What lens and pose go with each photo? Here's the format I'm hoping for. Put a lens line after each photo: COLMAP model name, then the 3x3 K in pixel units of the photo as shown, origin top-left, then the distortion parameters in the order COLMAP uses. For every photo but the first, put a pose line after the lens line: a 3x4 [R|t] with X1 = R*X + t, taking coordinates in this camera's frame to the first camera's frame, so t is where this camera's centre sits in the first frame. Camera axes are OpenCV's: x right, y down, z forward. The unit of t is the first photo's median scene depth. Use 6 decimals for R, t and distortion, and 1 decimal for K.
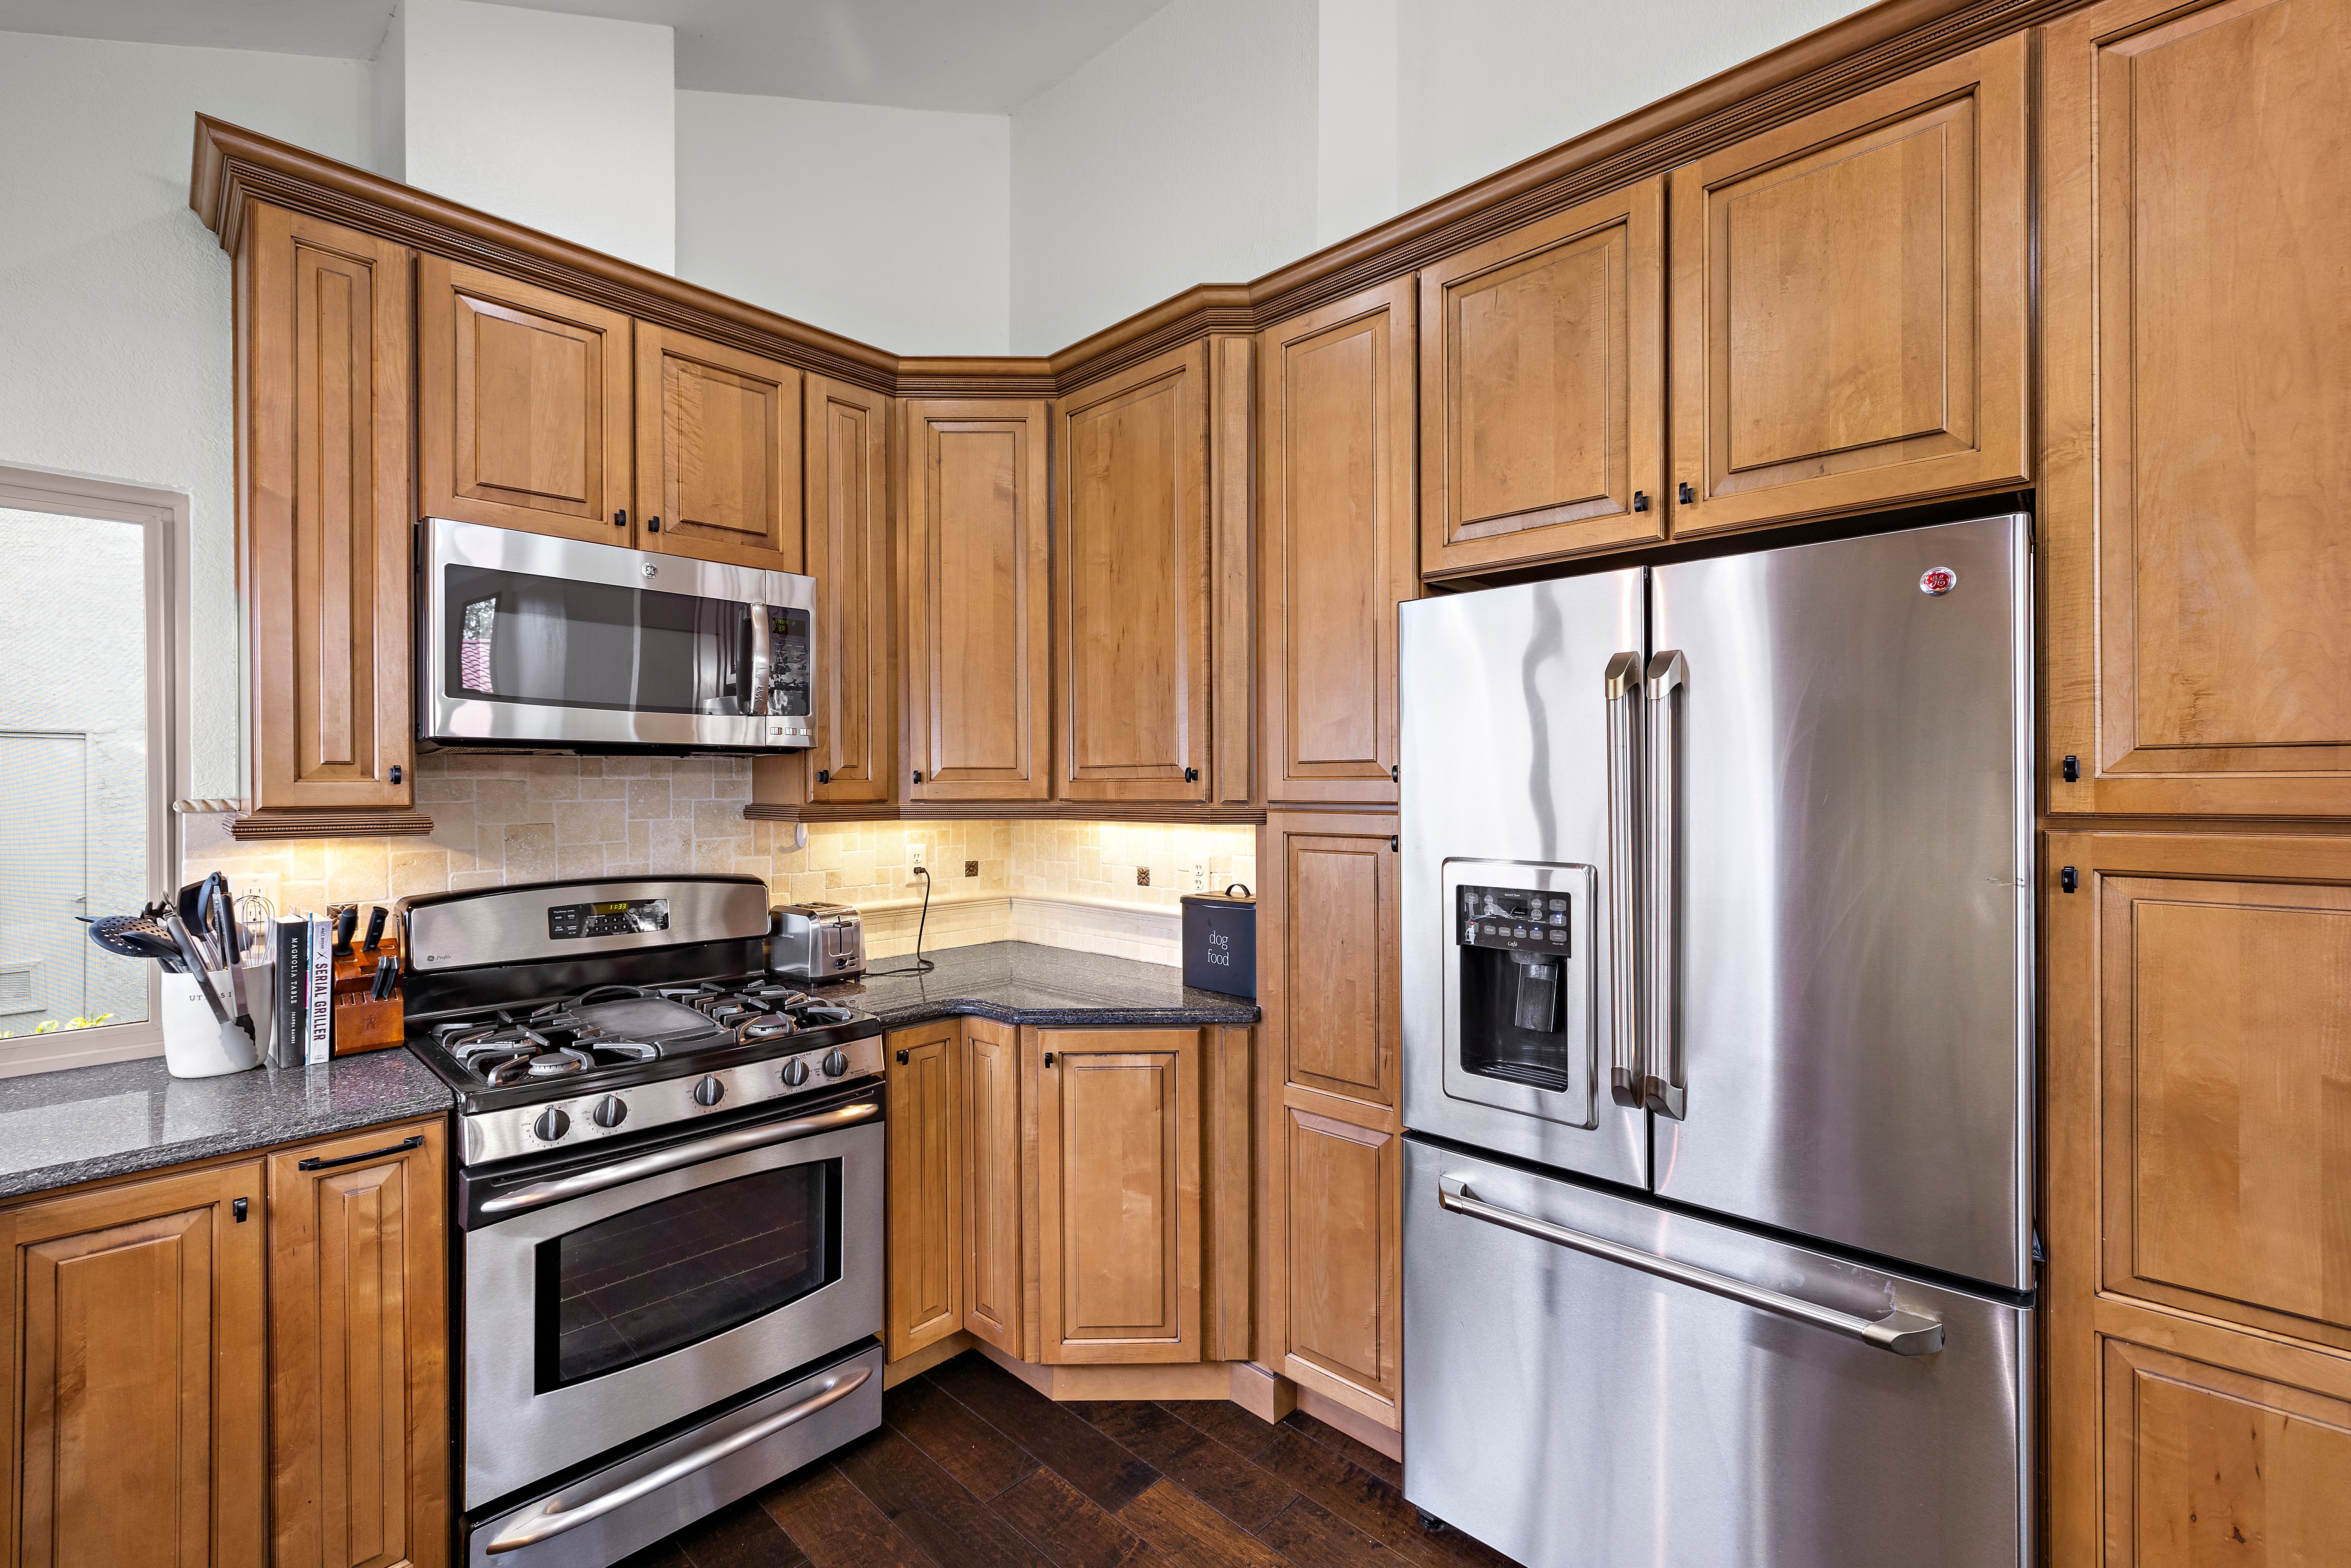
lens RADIAL K [[989.0, 0, 1170.5], [0, 989.0, 783.1], [0, 0, 1]] dist [-0.000062, -0.001018]
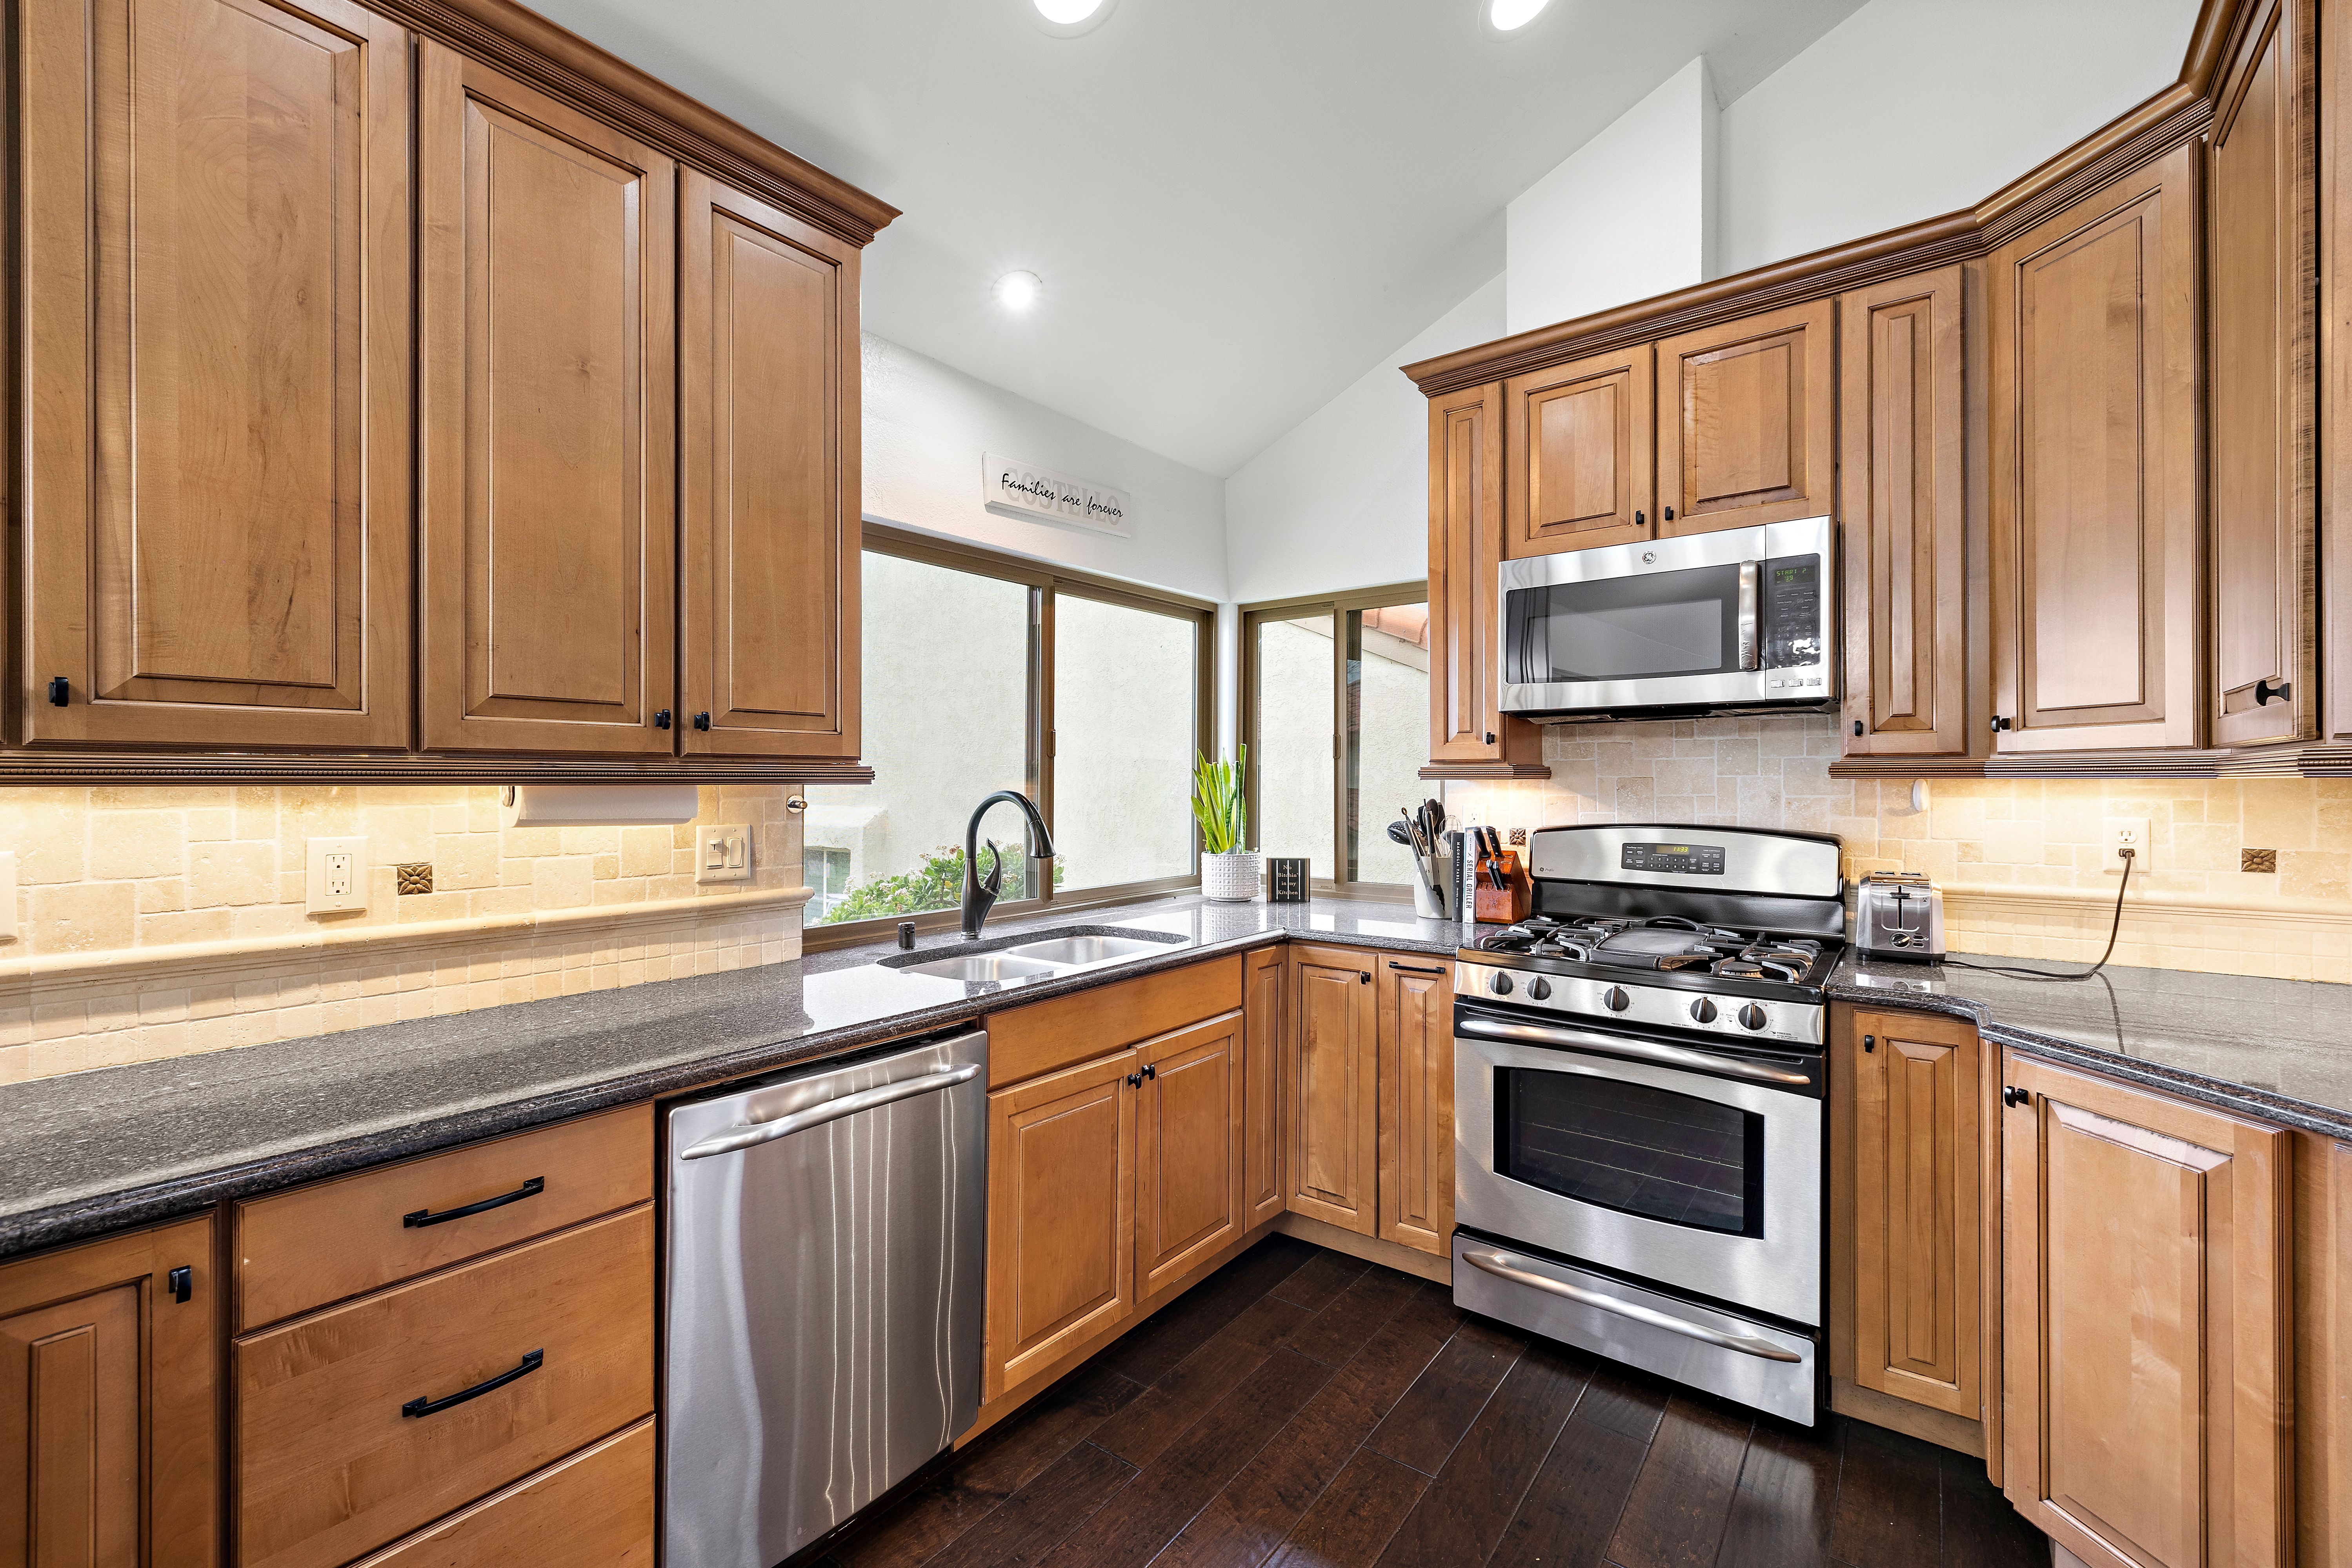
lens RADIAL K [[989.3, 0, 1163.8], [0, 989.3, 777.6], [0, 0, 1]] dist [-0.000062, -0.001018]
pose [[0.094192, -0.000101, -0.995554, 0.541156], [0.002595, 0.999997, 0.000144, 0.040483], [0.995551, -0.002597, 0.094192, 0.298368]]
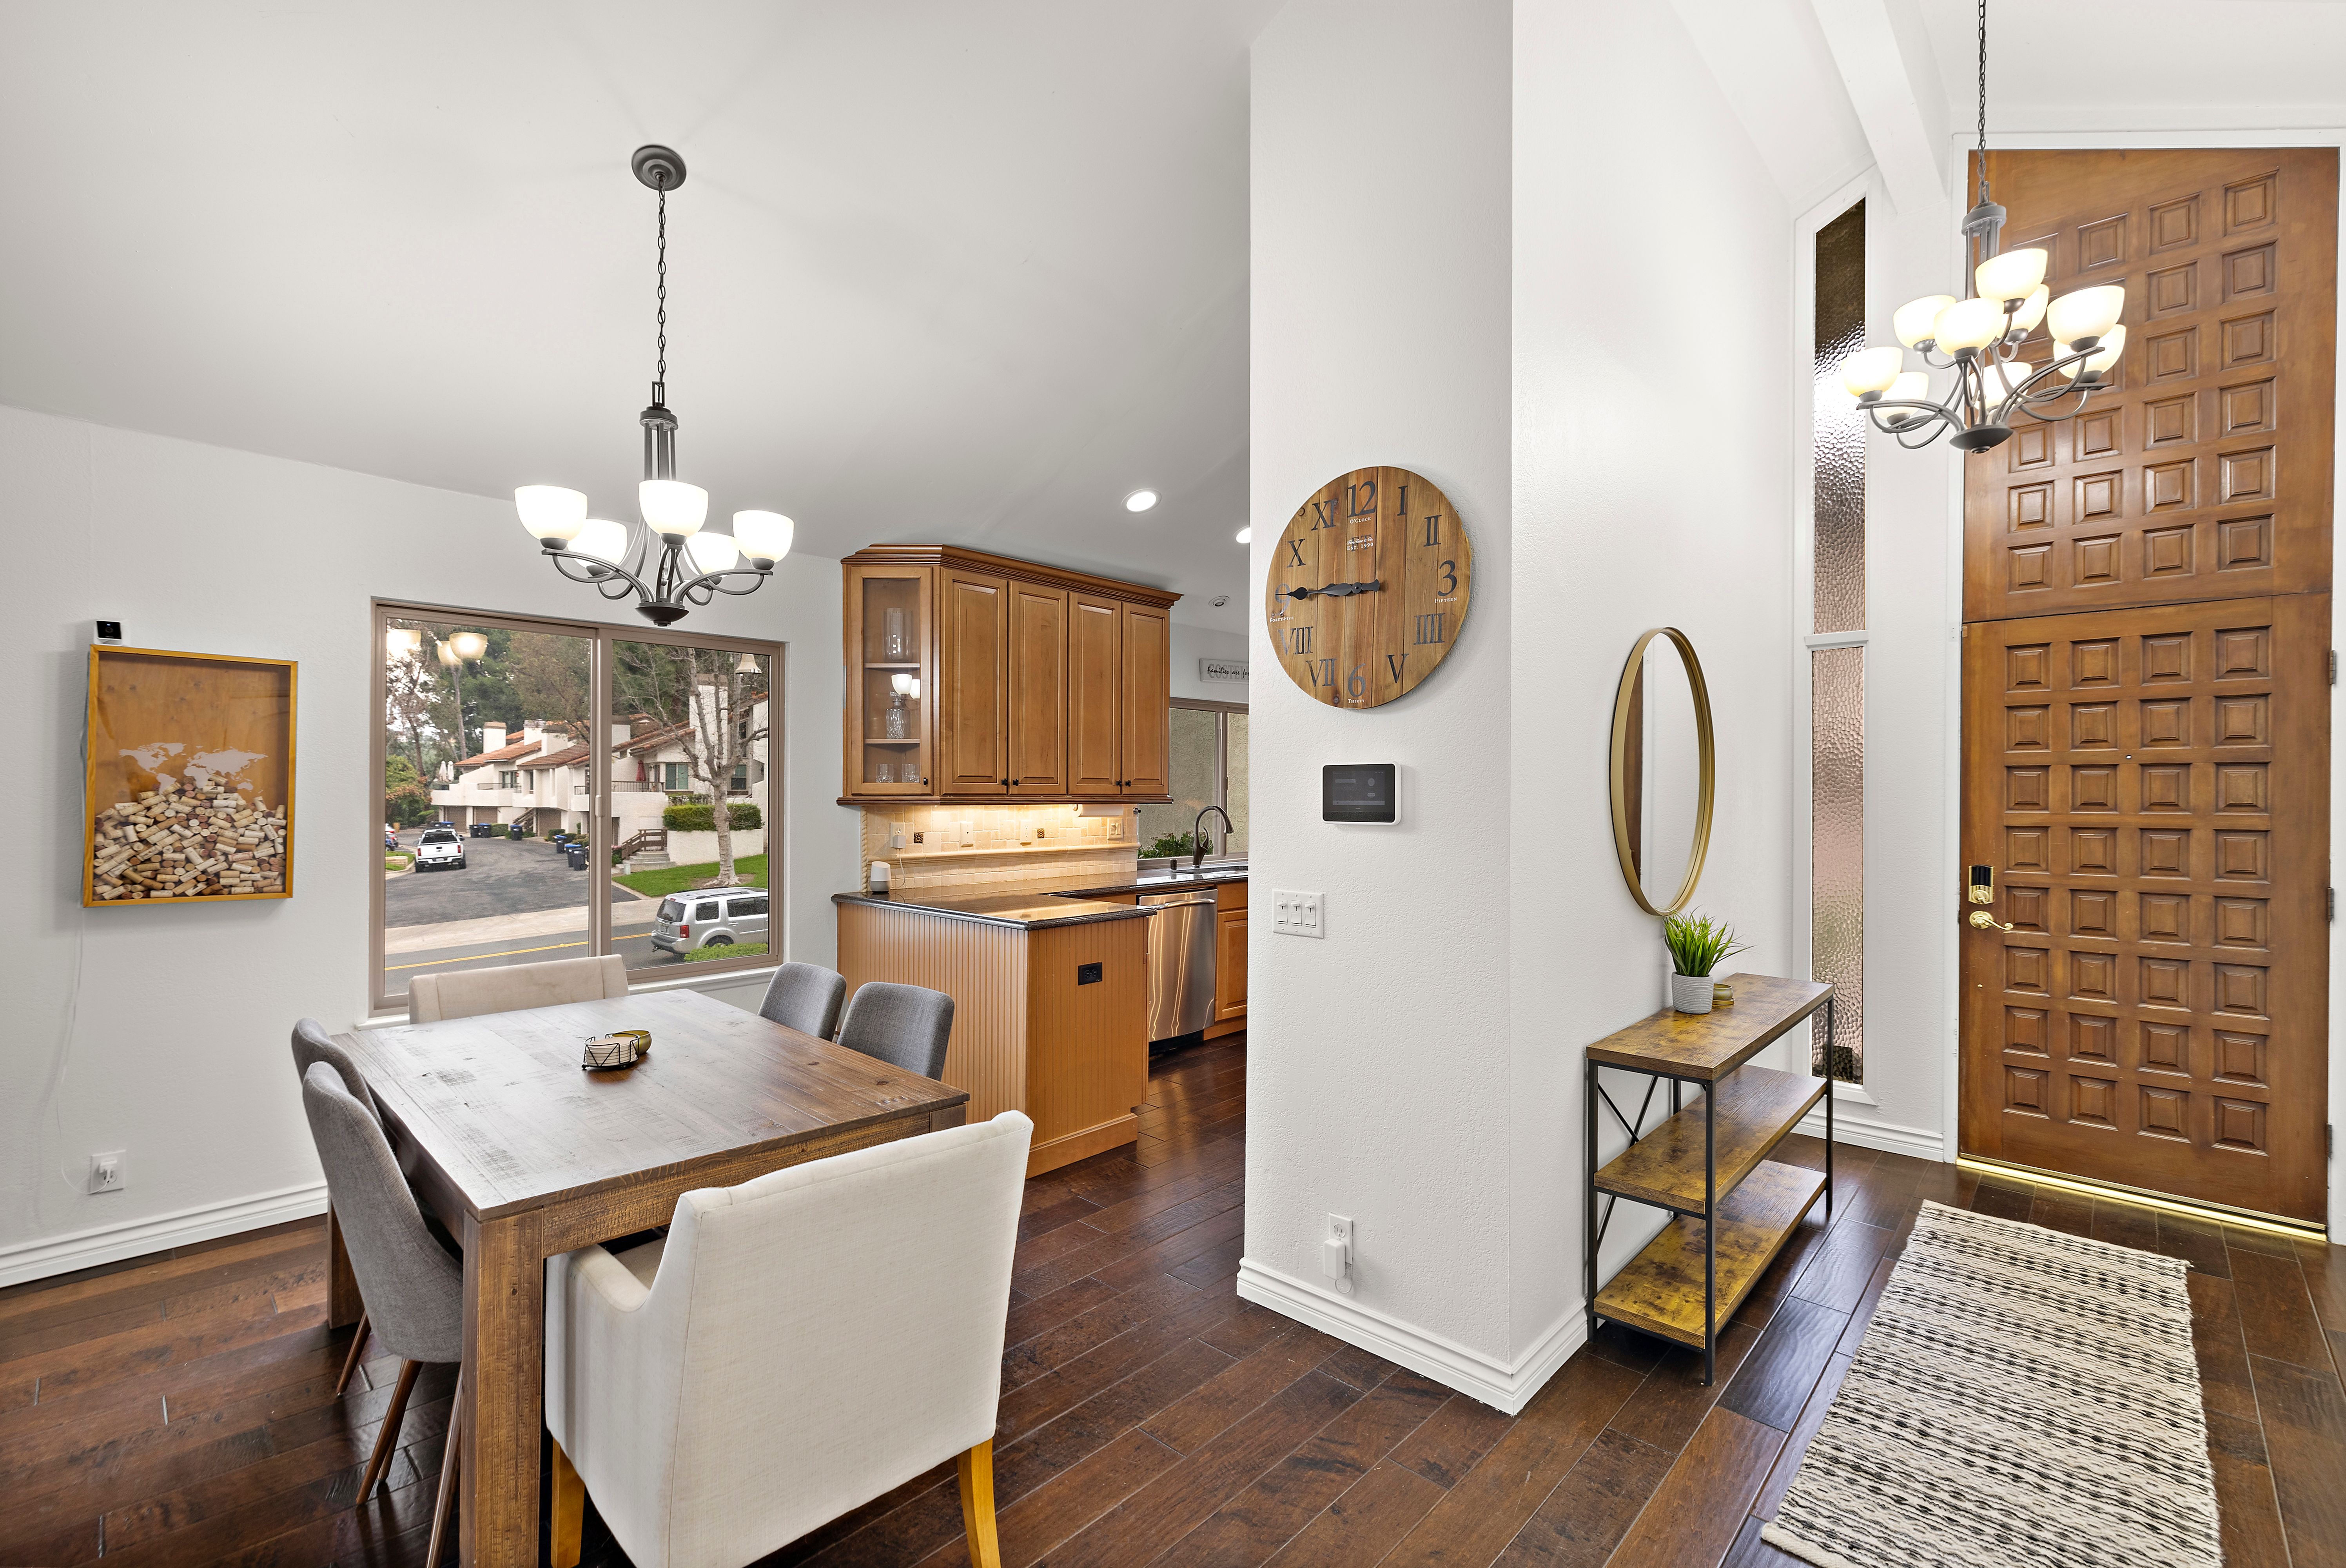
lens RADIAL K [[987.0, 0, 1172.2], [0, 987.0, 789.3], [0, 0, 1]] dist [-0.000062, -0.001018]
pose [[-0.003183, 0.000828, -0.999995, 2.746834], [-0.001338, 0.999999, 0.000832, -0.006654], [0.999994, 0.001340, -0.003182, 0.057382]]
